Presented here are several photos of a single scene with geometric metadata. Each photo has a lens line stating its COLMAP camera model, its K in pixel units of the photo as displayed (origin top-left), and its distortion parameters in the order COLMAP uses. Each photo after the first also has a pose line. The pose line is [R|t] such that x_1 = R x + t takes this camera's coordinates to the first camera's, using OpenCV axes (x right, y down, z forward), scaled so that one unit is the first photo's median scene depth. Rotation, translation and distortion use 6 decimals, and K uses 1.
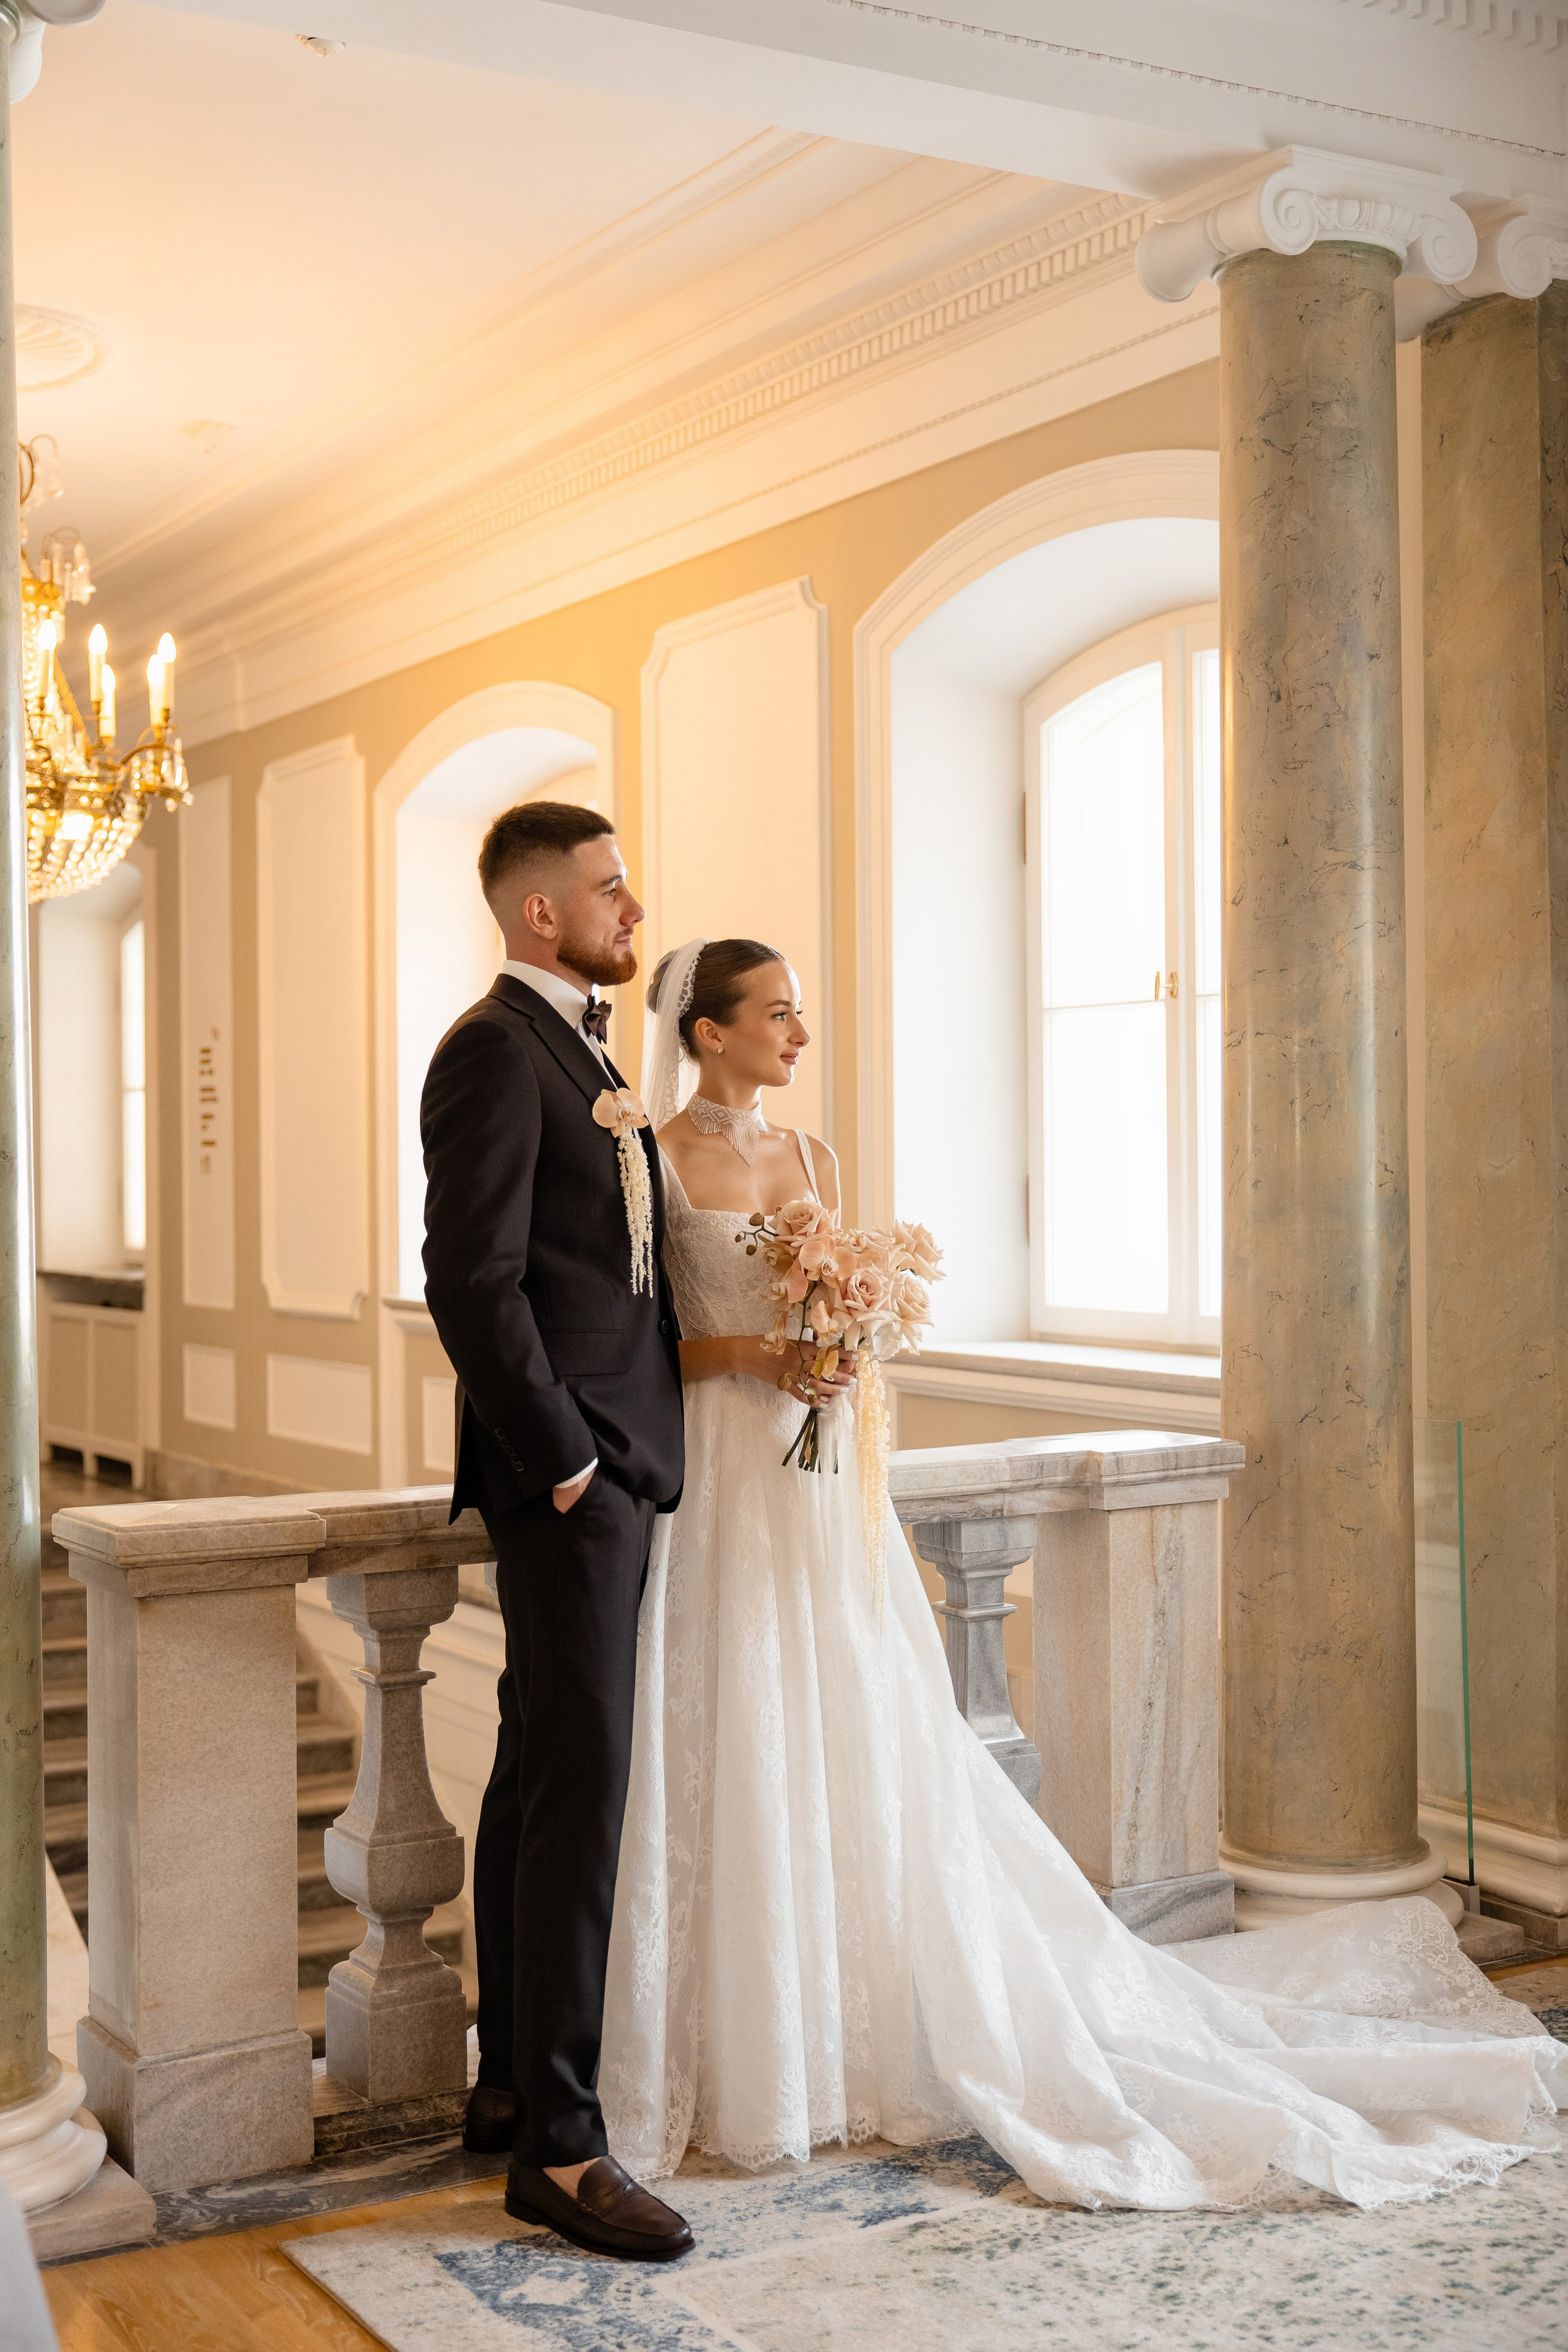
lens RADIAL K [[2894.5, 0, 835.3], [0, 2894.5, 1185.3], [0, 0, 1]] dist [-0.004885, -0.001749]
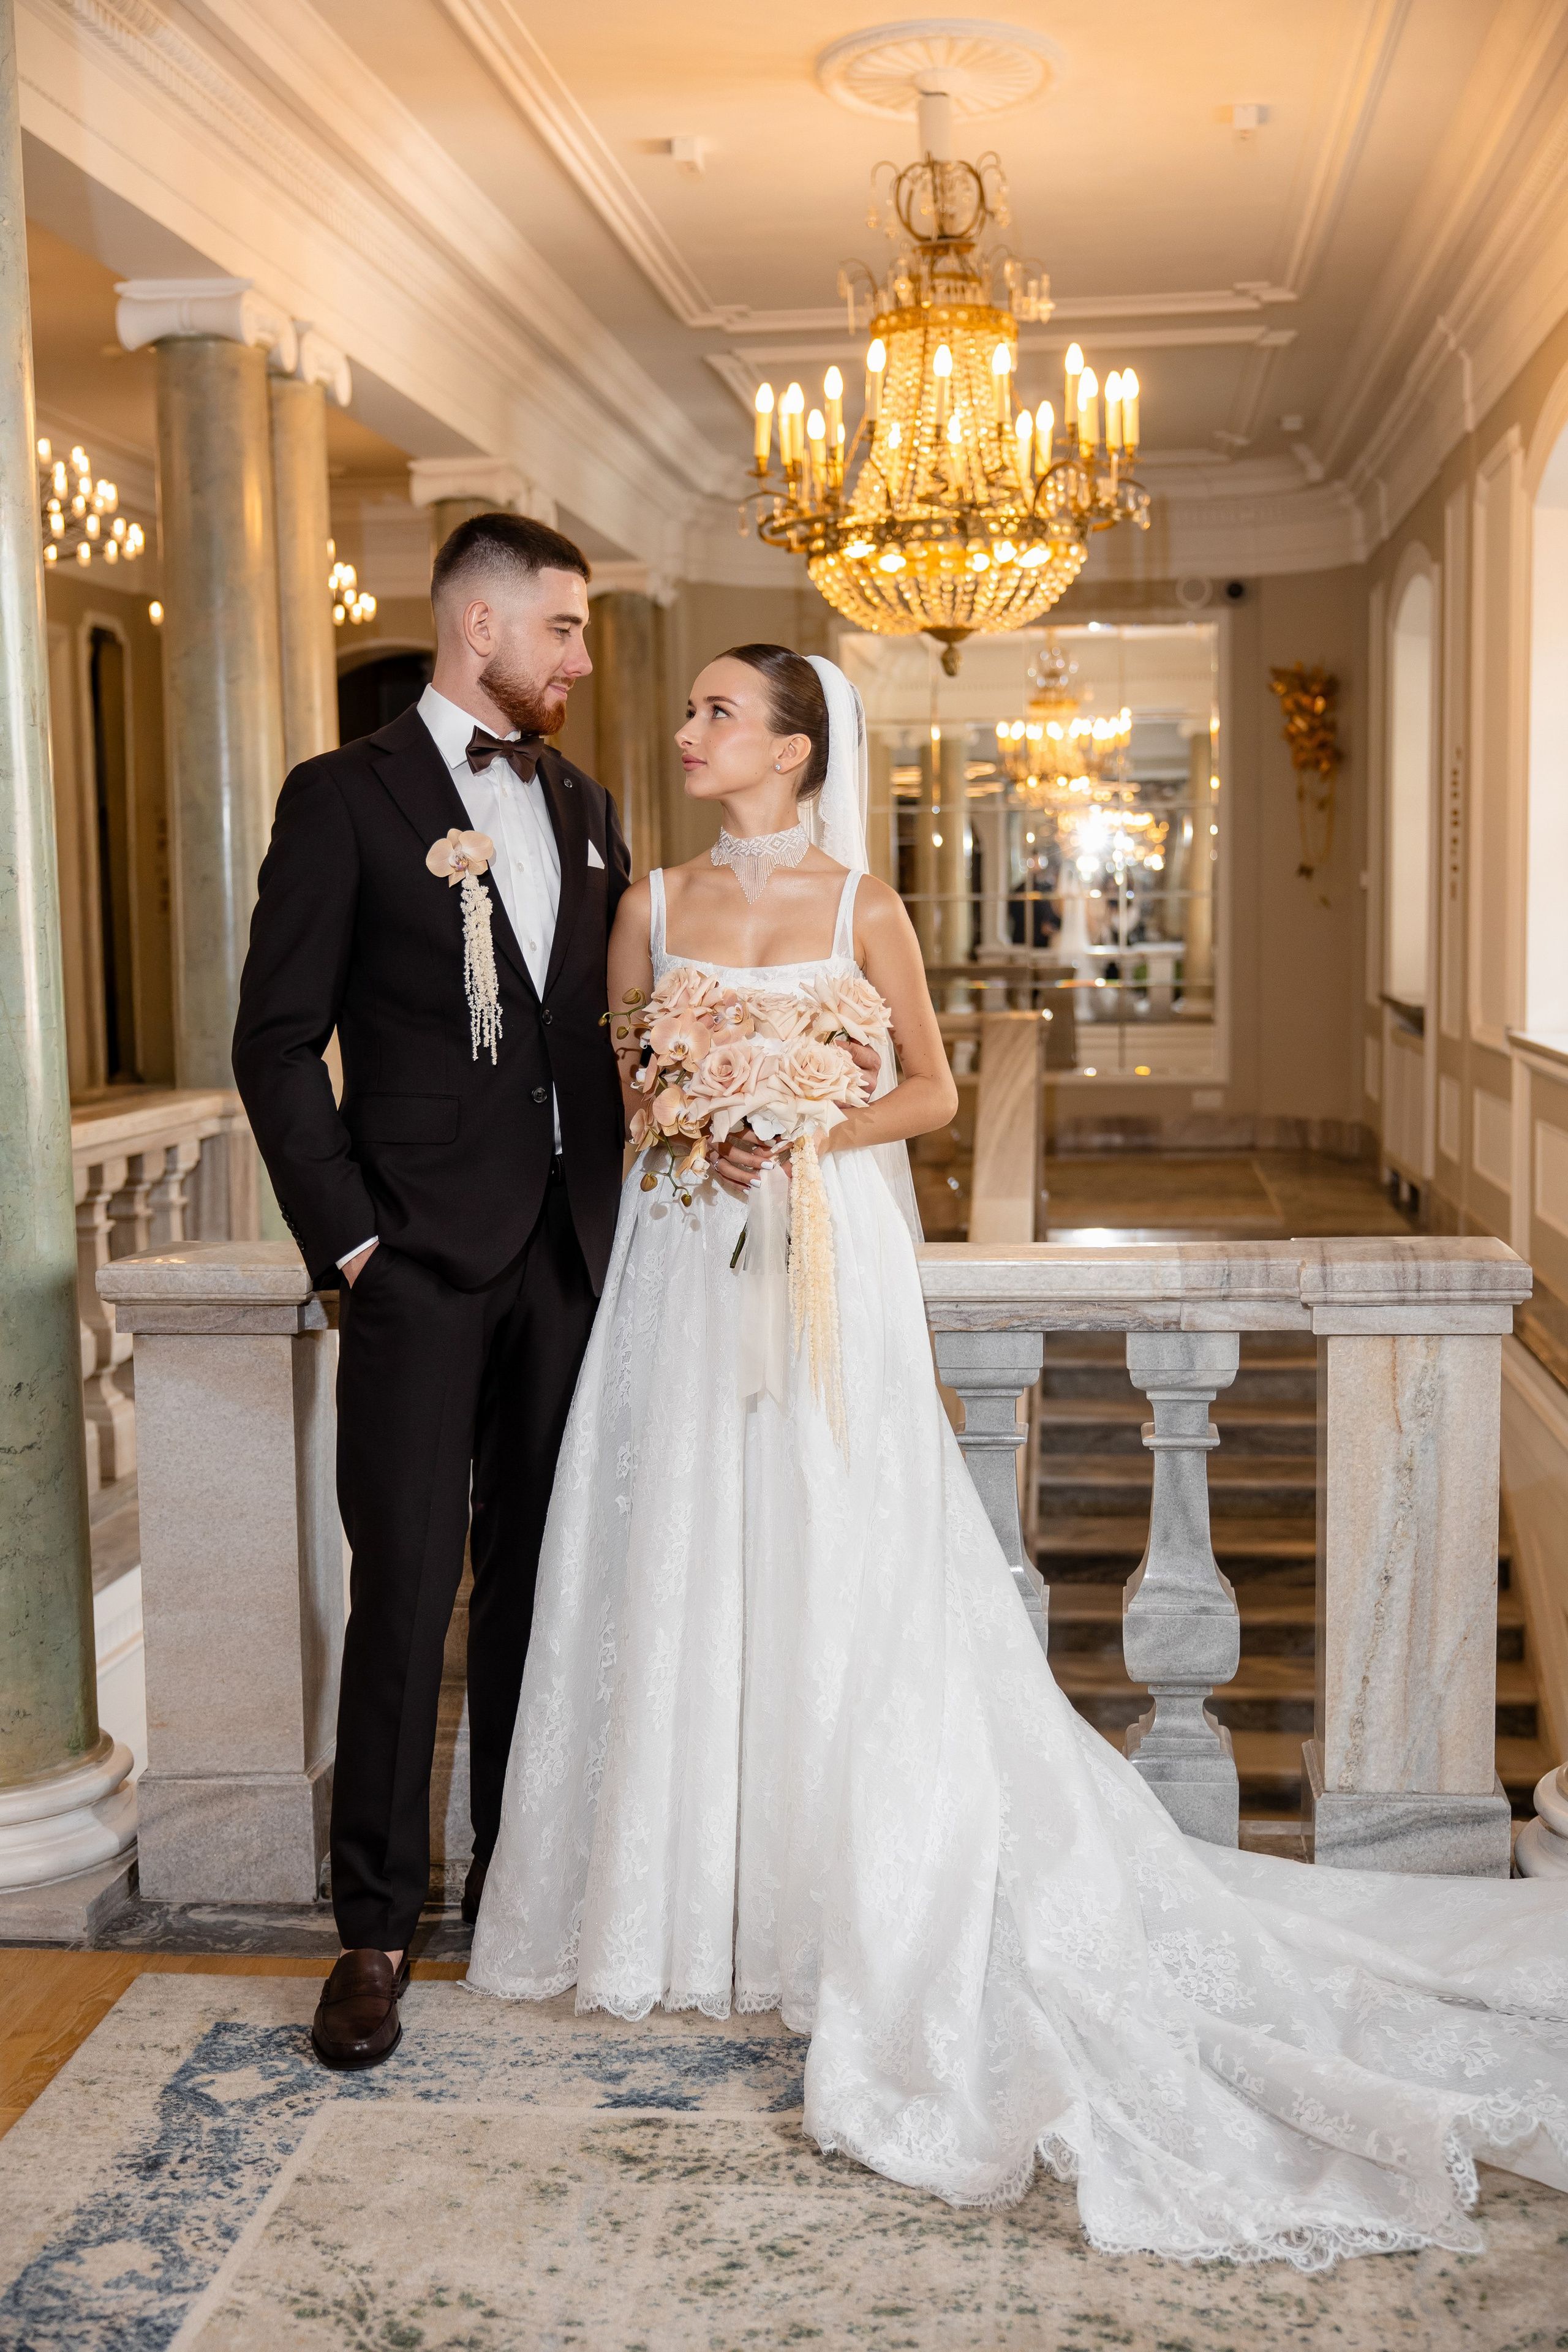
lens RADIAL K [[2793.4, 0, 818.4], [0, 2793.4, 1191.3], [0, 0, 1]] dist [-0.011024, 0.012834]
pose [[0.797019, 0.063149, -0.600644, 0.534065], [0.000948, 0.994387, 0.105804, -0.011725], [0.603953, -0.084897, 0.792485, 0.361671]]
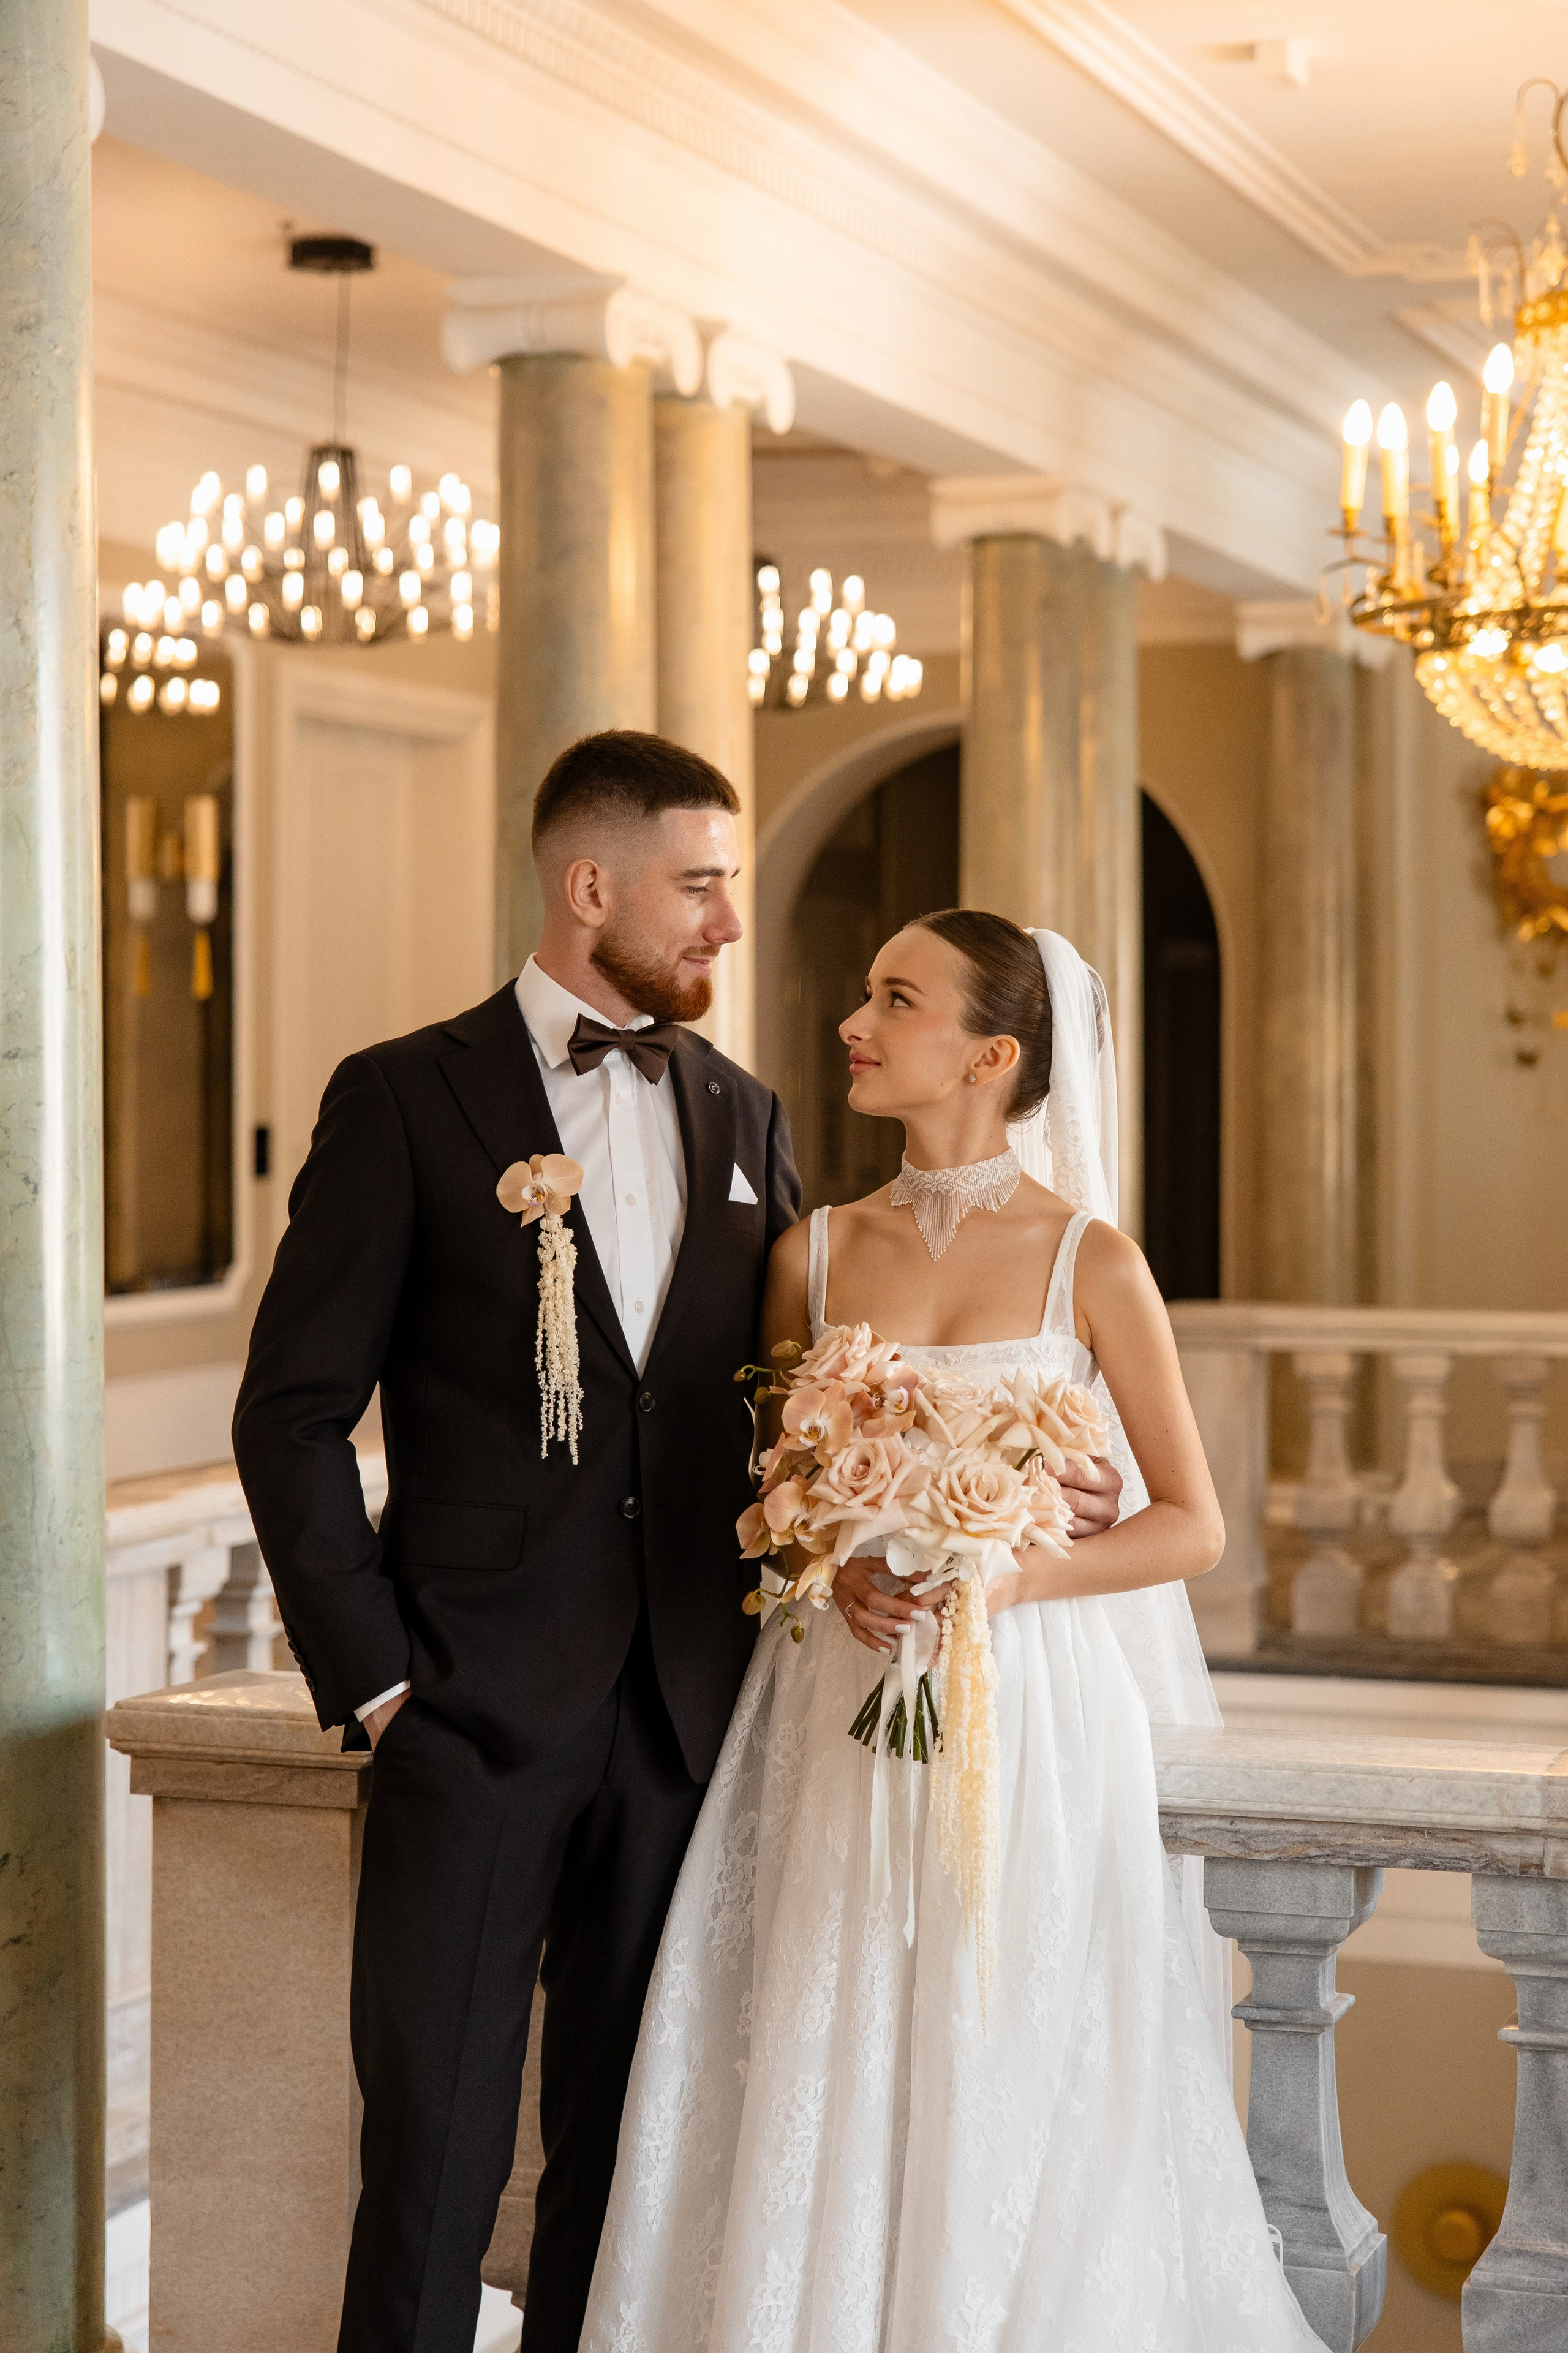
lens RADIAL K [[4479.9, 0, 764.4], [0, 4479.9, 1131.4], [0, 0, 1]] dist [0.050028, 0.011793]
pose [[0.633765, 0.026379, -0.773075, 0.767192], [-0.015222, 0.999650, 0.021631, -0.061342], [0.773376, -0.001941, 0.633945, 0.363719]]
